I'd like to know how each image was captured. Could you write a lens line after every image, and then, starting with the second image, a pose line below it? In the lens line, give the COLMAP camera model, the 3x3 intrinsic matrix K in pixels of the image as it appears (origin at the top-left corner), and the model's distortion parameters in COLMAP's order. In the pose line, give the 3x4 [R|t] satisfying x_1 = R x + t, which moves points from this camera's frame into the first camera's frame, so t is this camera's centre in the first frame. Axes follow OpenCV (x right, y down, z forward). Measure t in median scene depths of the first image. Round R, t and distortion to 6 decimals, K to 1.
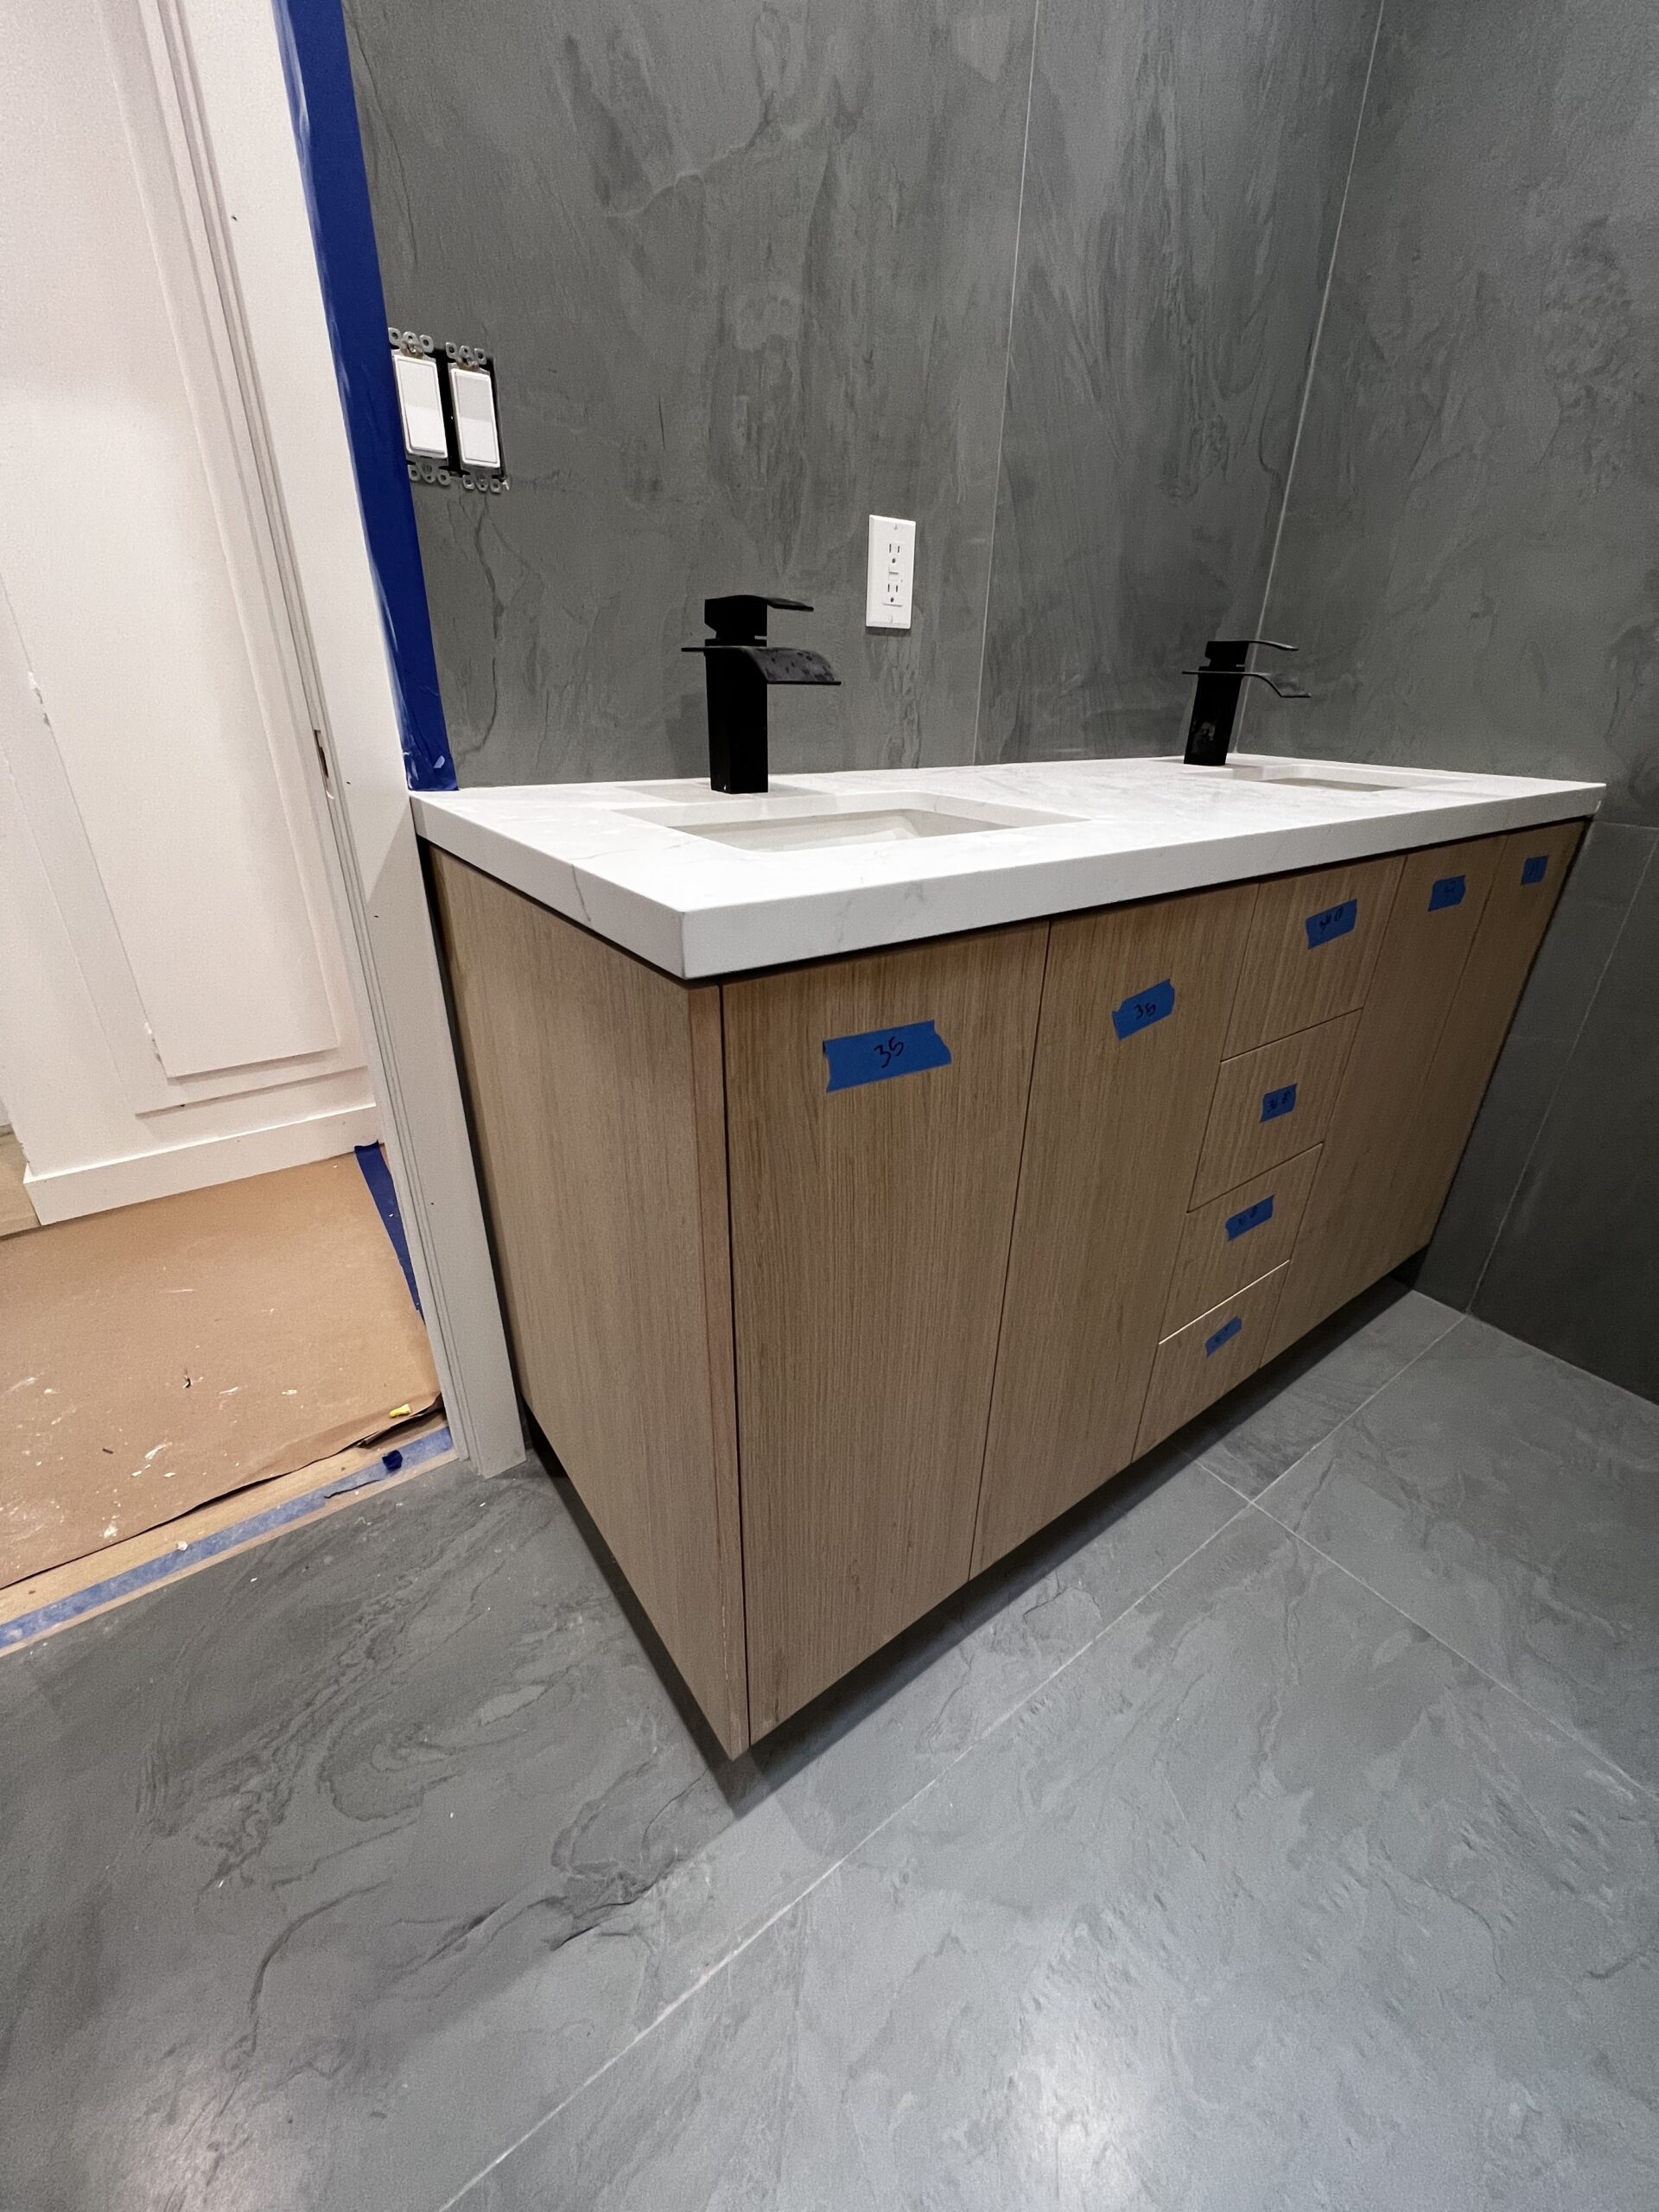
lens RADIAL K [[885.6, 0, 829.5], [0, 885.6, 1106.0], [0, 0, 1]] dist [-0.002866, 0.000373]
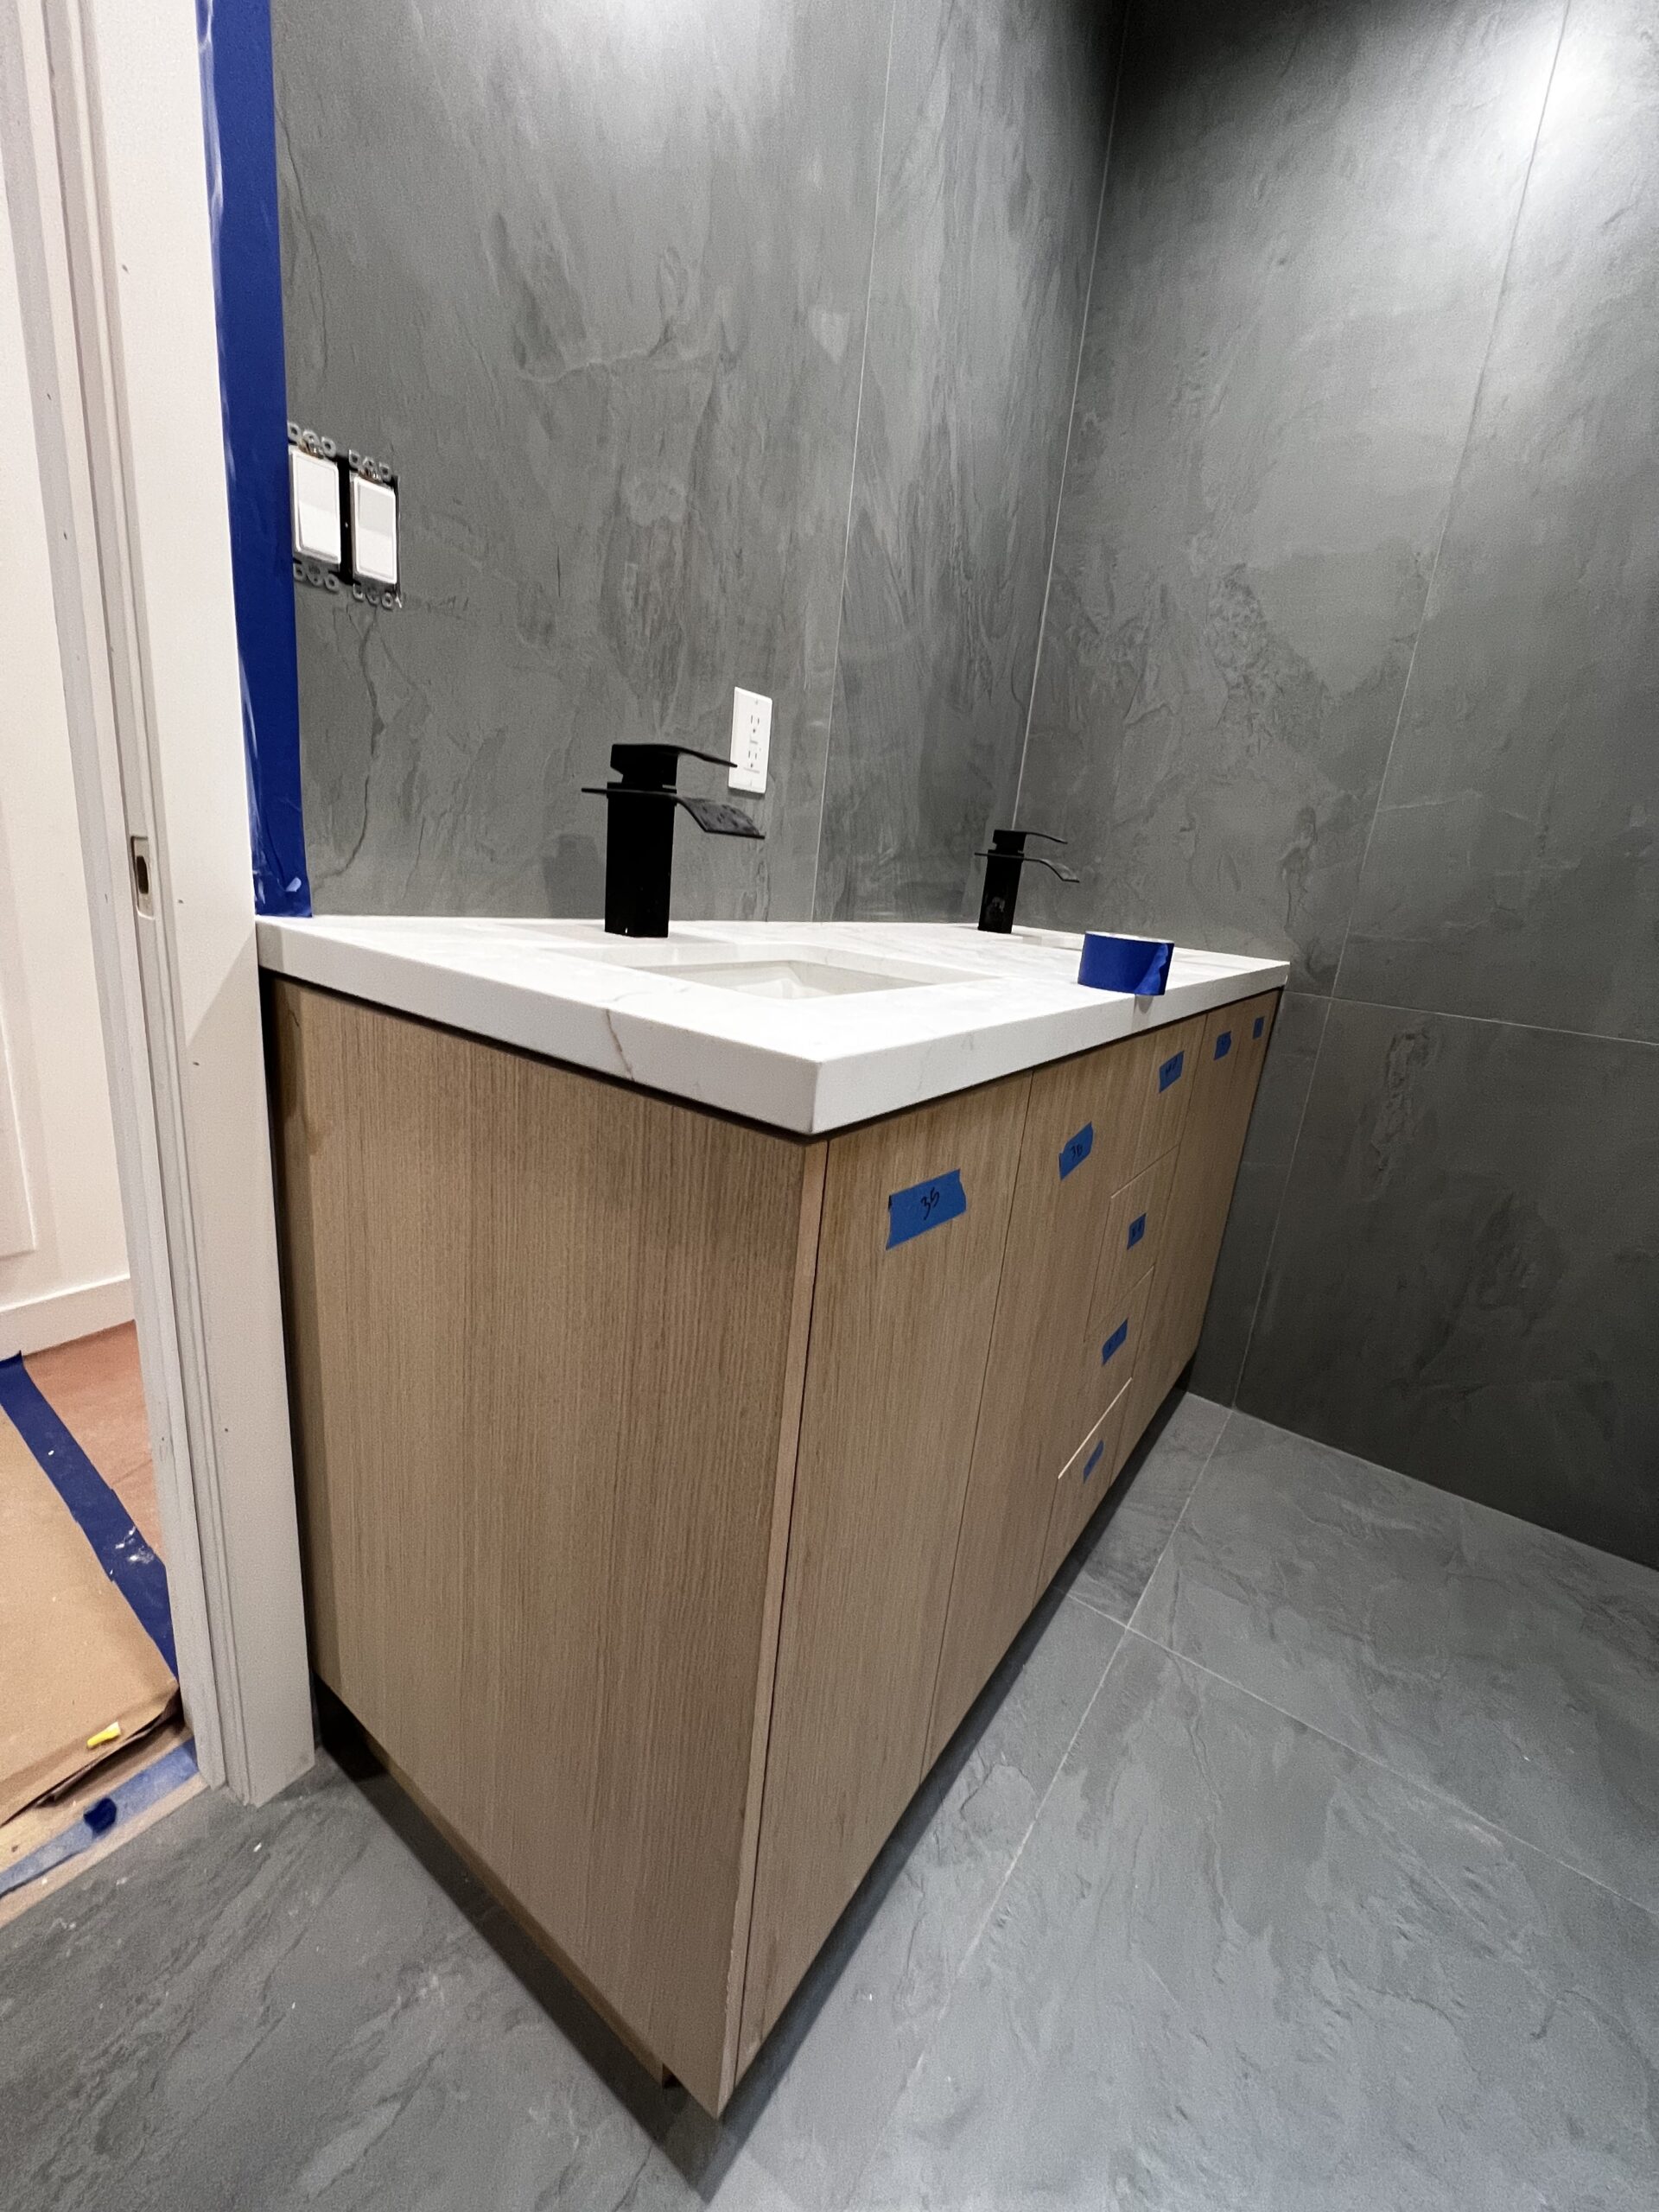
lens RADIAL K [[885.6, 0, 829.5], [0, 885.6, 1106.0], [0, 0, 1]] dist [-0.002866, 0.000373]
pose [[0.943989, -0.014317, 0.329666, -0.206214], [0.067587, 0.986267, -0.150699, -0.016341], [-0.322981, 0.164540, 0.931992, 0.072097]]
